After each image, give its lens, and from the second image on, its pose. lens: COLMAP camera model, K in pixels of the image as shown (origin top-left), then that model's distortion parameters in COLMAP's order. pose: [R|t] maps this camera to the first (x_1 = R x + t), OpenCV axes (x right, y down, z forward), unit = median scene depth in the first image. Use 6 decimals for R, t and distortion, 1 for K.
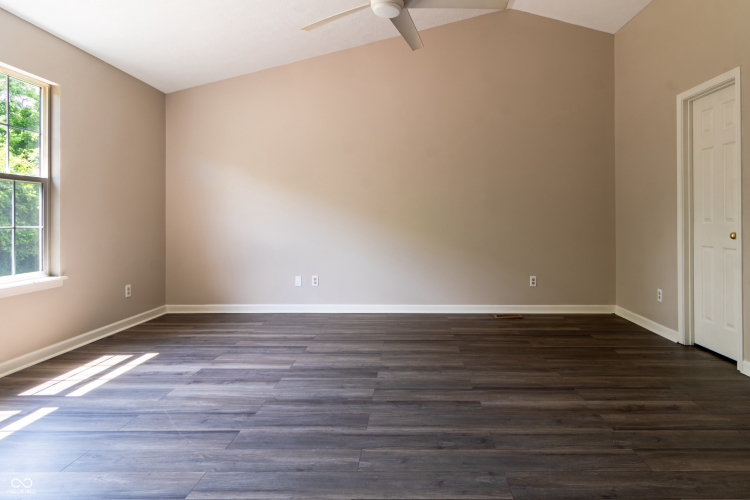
lens RADIAL K [[436.5, 0, 375.6], [0, 436.5, 222.3], [0, 0, 1]] dist [-0.002810, -0.000677]
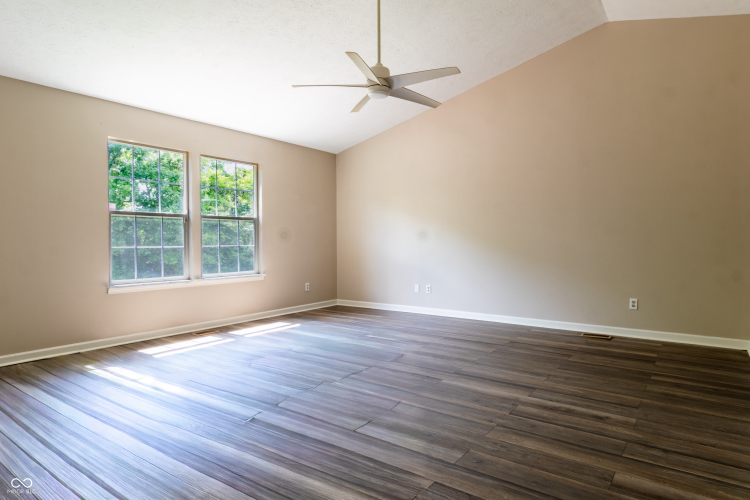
lens RADIAL K [[428.2, 0, 378.9], [0, 428.2, 251.3], [0, 0, 1]] dist [0.001259, -0.000170]
pose [[0.815401, 0.010072, -0.578808, 0.675320], [0.003726, 0.999737, 0.022646, -0.004694], [0.578884, -0.020622, 0.815149, -0.127658]]
